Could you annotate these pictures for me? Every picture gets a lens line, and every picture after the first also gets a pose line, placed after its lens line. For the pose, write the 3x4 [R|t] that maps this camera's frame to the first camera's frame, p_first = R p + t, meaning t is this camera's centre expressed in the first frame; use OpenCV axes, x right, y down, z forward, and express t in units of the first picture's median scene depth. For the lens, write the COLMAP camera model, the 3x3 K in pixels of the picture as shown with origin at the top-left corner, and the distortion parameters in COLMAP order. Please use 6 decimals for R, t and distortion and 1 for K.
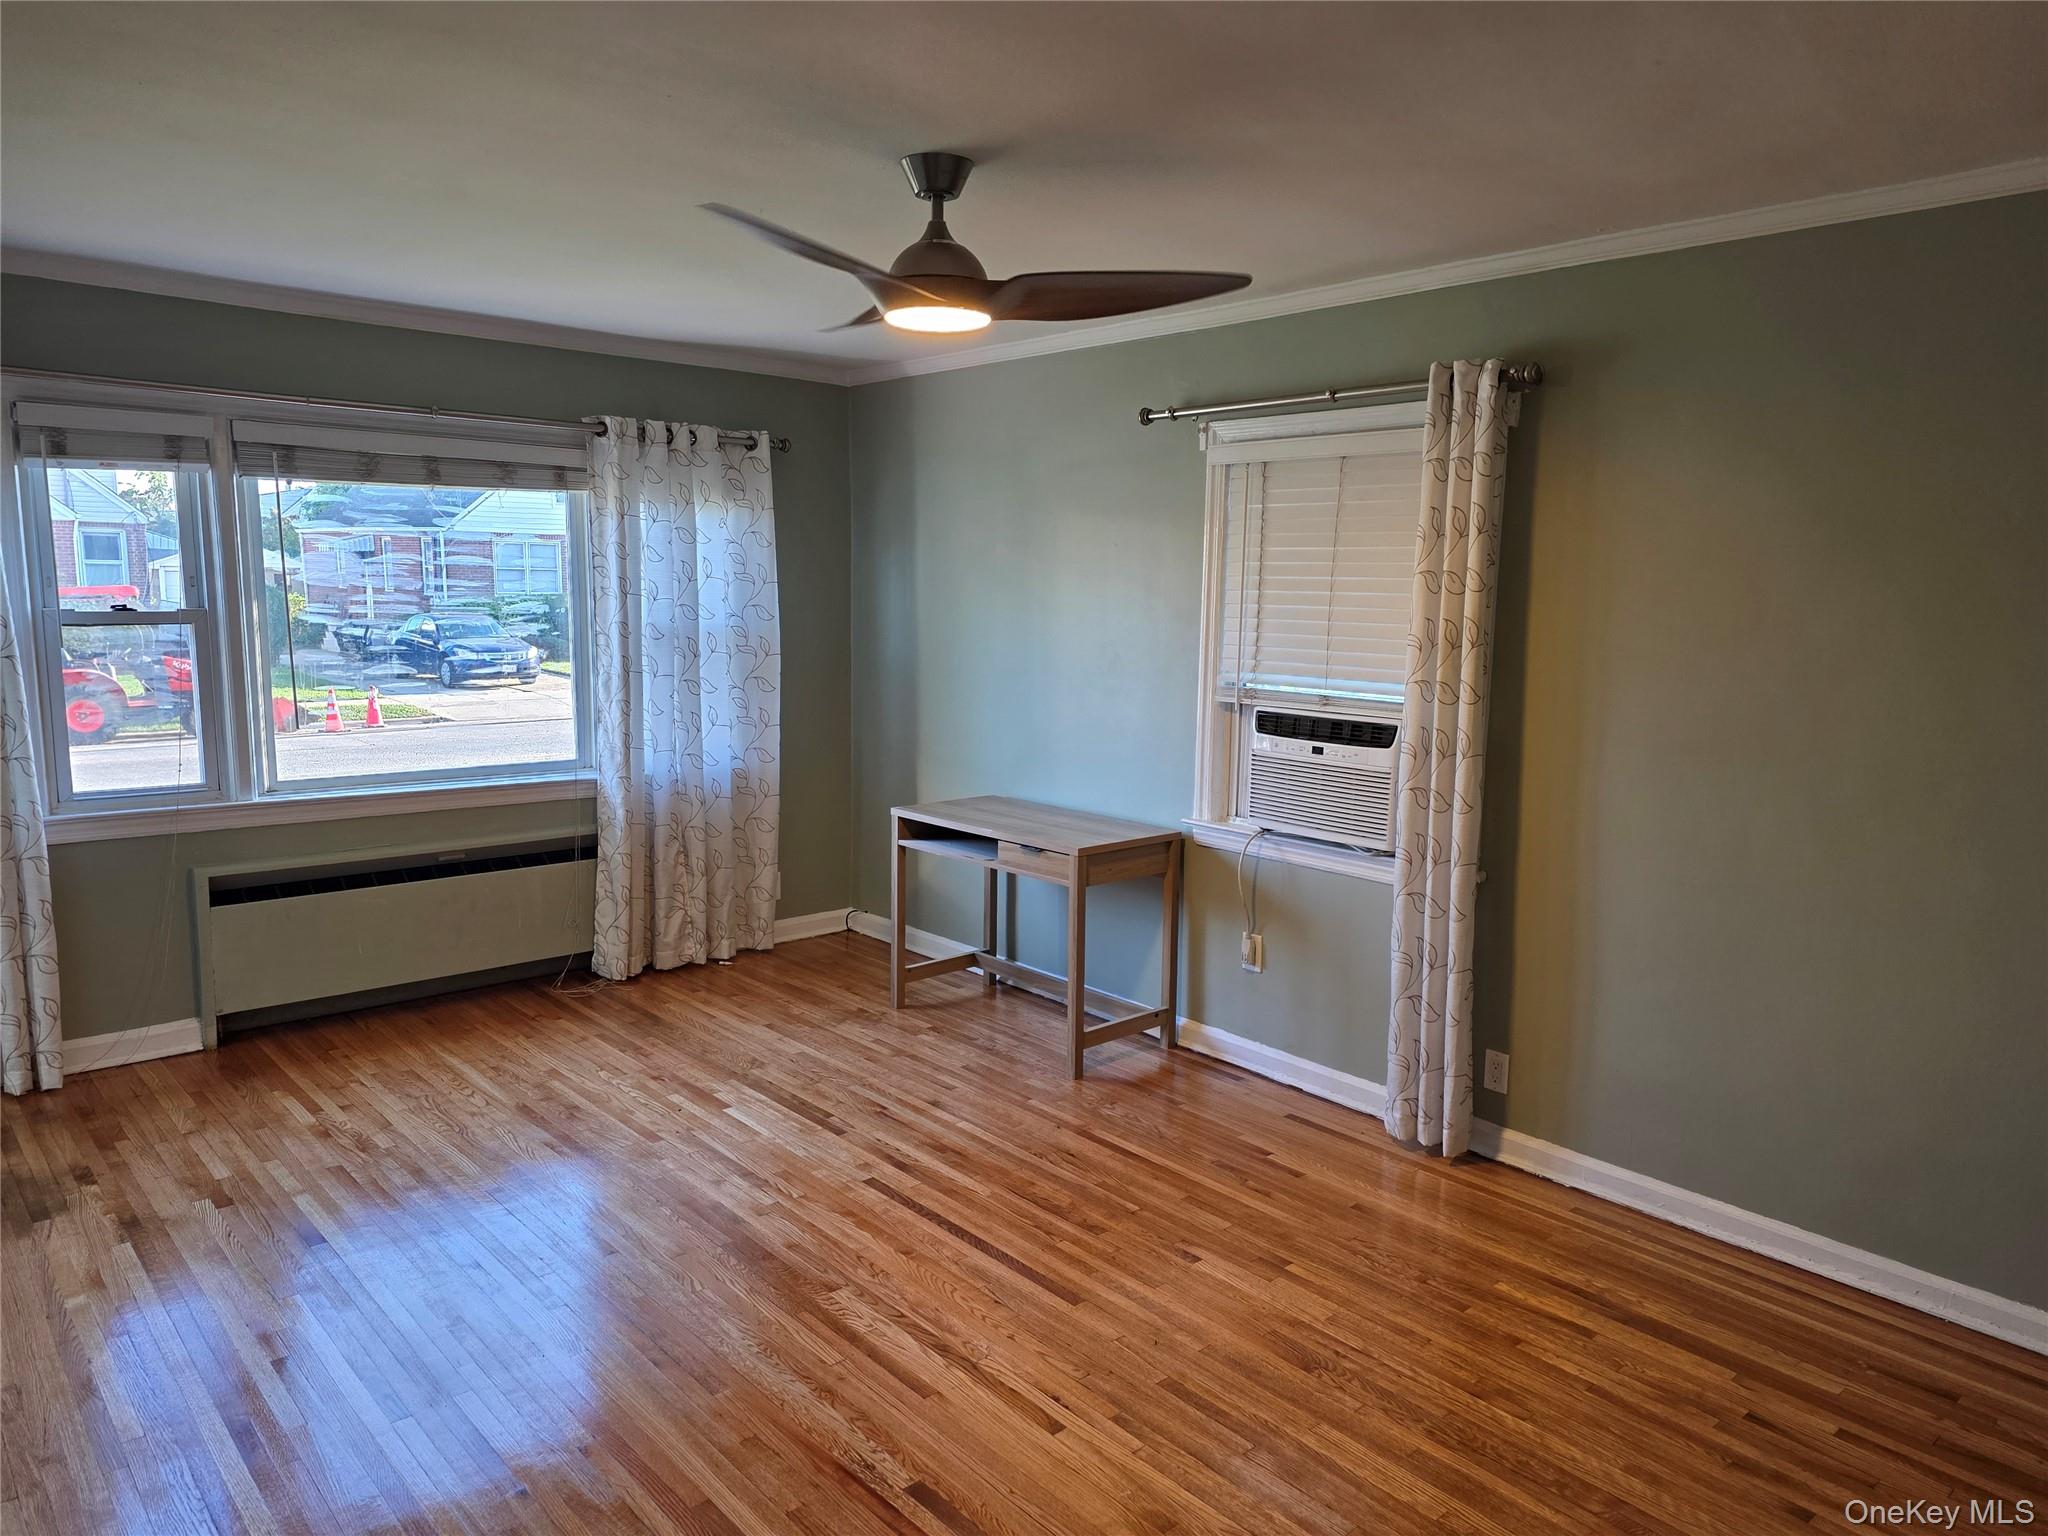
lens RADIAL K [[1353.2, 0, 1039.3], [0, 1353.2, 778.9], [0, 0, 1]] dist [0.030604, -0.024533]
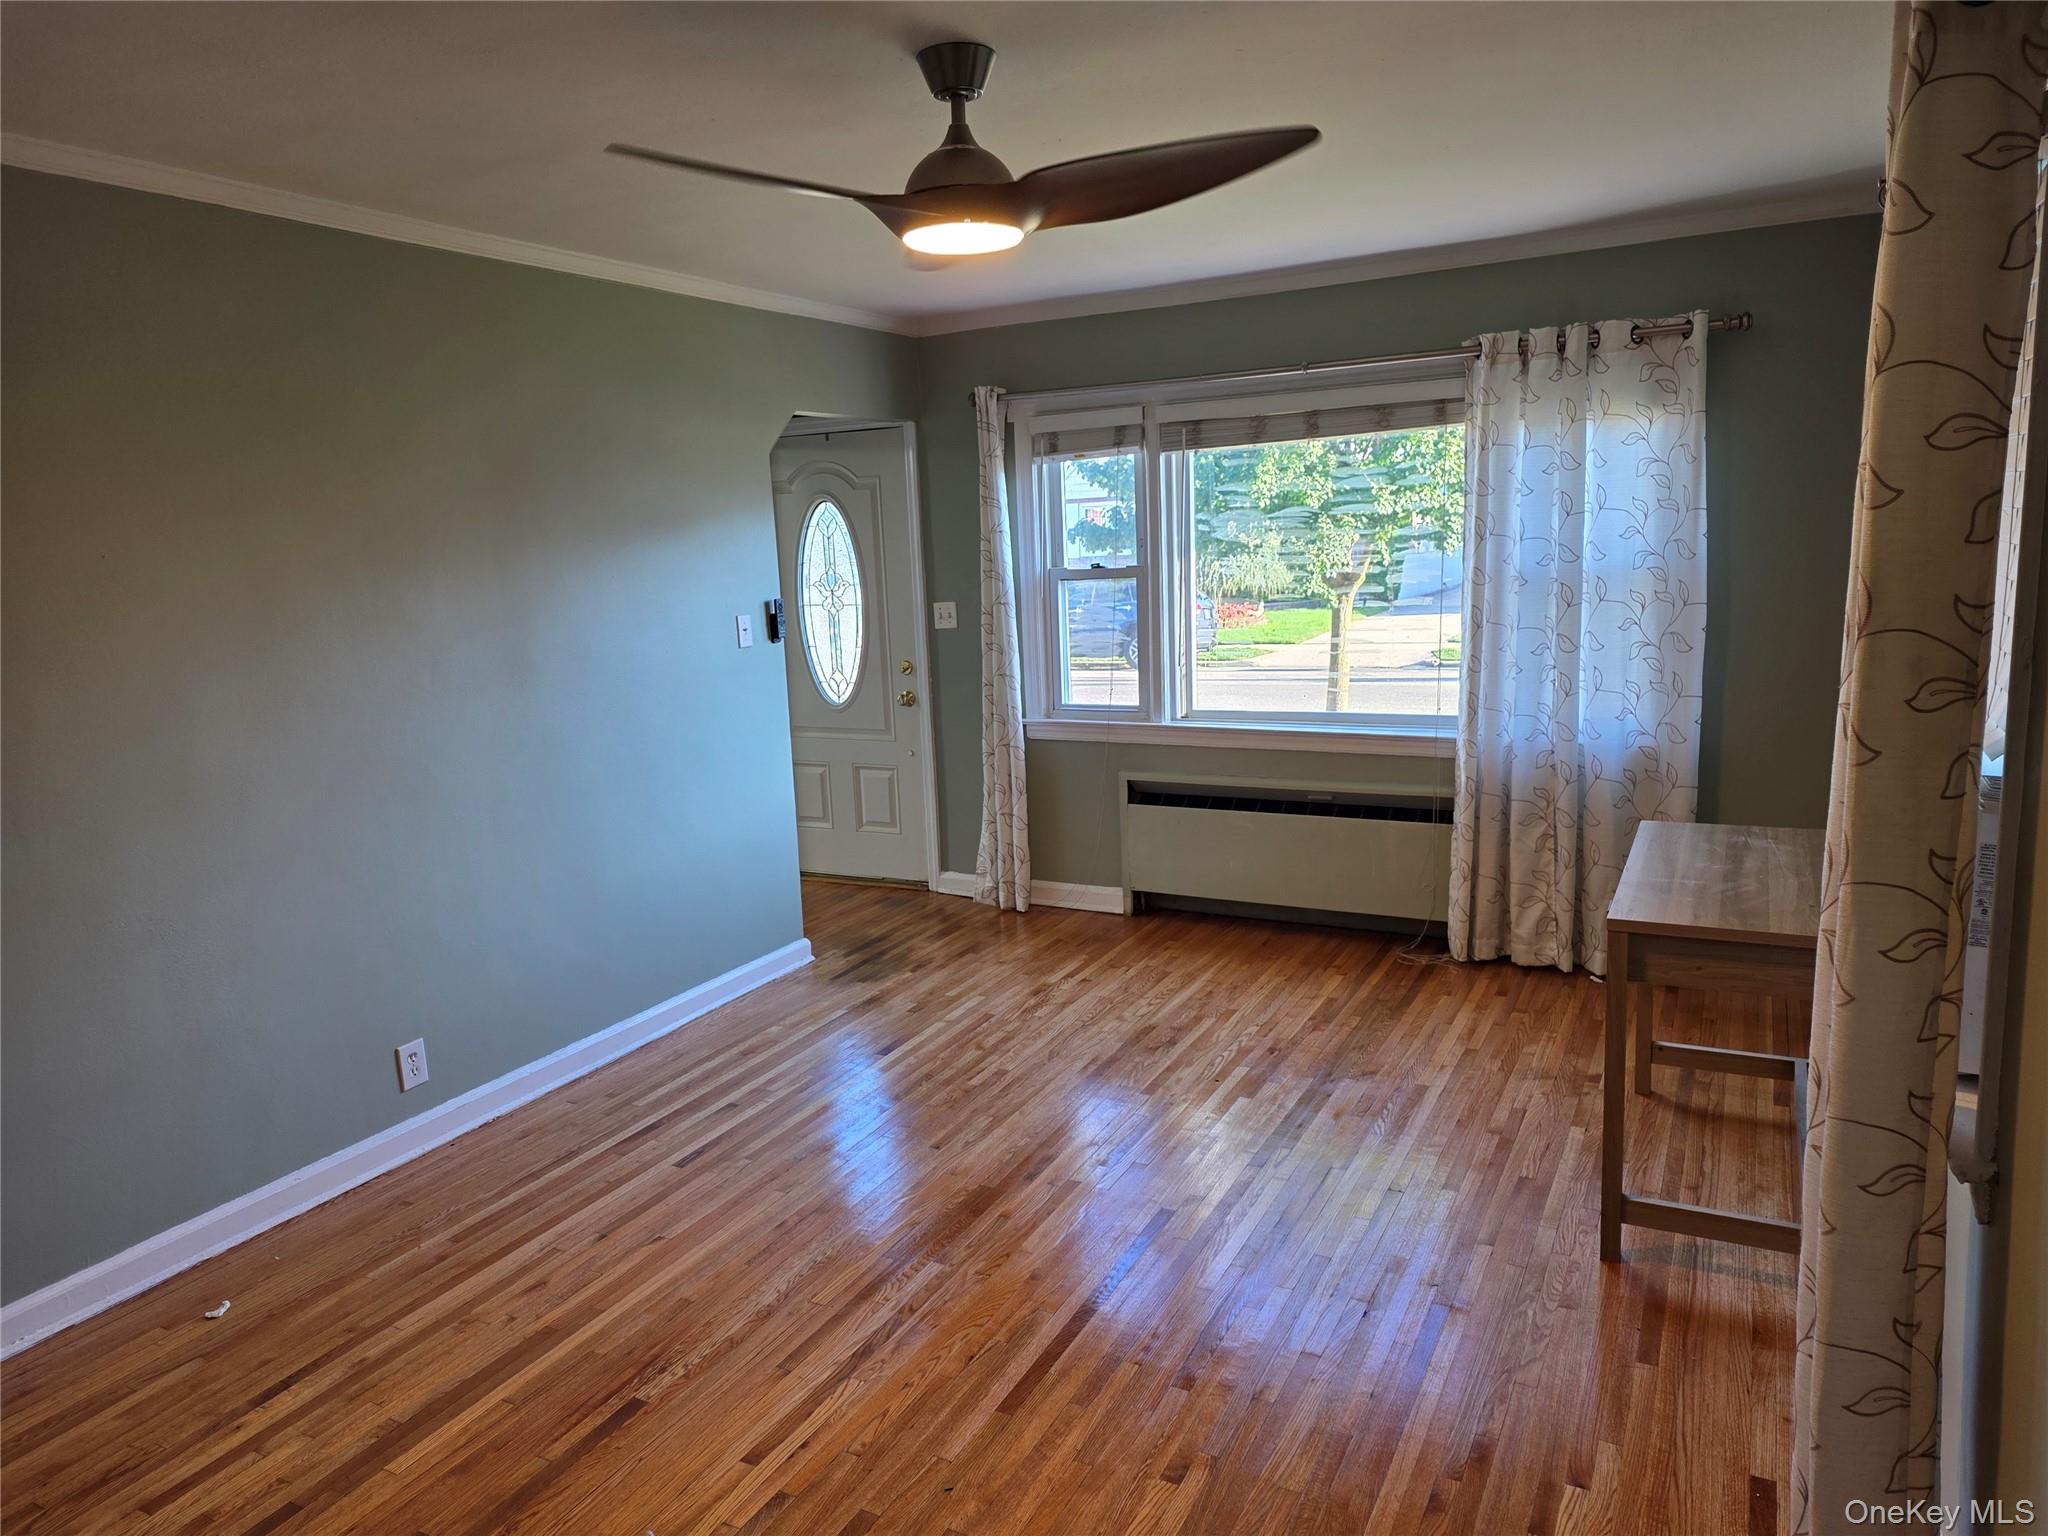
lens RADIAL K [[1353.2, 0, 1018.3], [0, 1353.2, 773.8], [0, 0, 1]] dist [0.030604, -0.024533]
pose [[0.323849, 0.135439, -0.936364, 0.482495], [-0.082805, 0.989960, 0.114553, -0.062606], [0.942478, 0.040437, 0.331813, 0.452823]]
